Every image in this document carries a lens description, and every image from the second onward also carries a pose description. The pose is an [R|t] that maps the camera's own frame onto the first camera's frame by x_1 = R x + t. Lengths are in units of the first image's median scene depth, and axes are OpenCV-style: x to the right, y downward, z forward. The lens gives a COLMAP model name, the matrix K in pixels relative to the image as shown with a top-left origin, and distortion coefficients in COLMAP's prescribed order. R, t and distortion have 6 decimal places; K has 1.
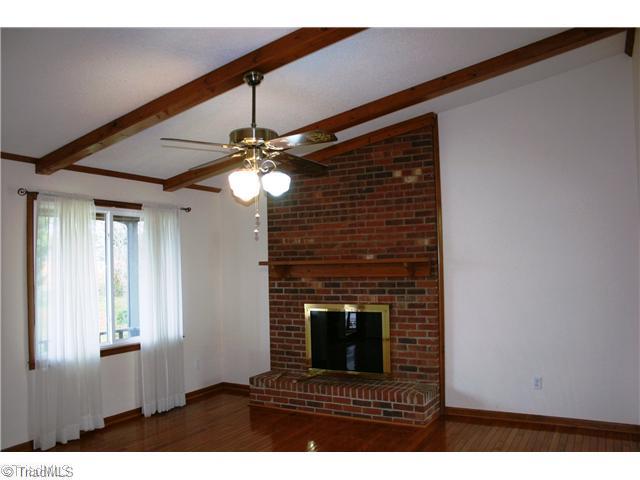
lens RADIAL K [[569.8, 0, 320.0], [0, 569.8, 240.0], [0, 0, 1]] dist [-0.017217, 0.011164]
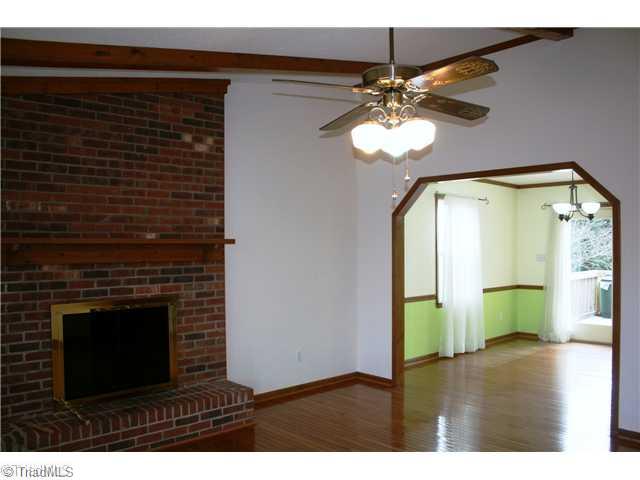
lens RADIAL K [[569.8, 0, 320.0], [0, 569.8, 240.0], [0, 0, 1]] dist [-0.017217, 0.011164]
pose [[0.314555, 0.032068, 0.948697, -0.586247], [-0.037757, 0.999061, -0.021252, 0.043389], [-0.948488, -0.029135, 0.315470, 0.547369]]
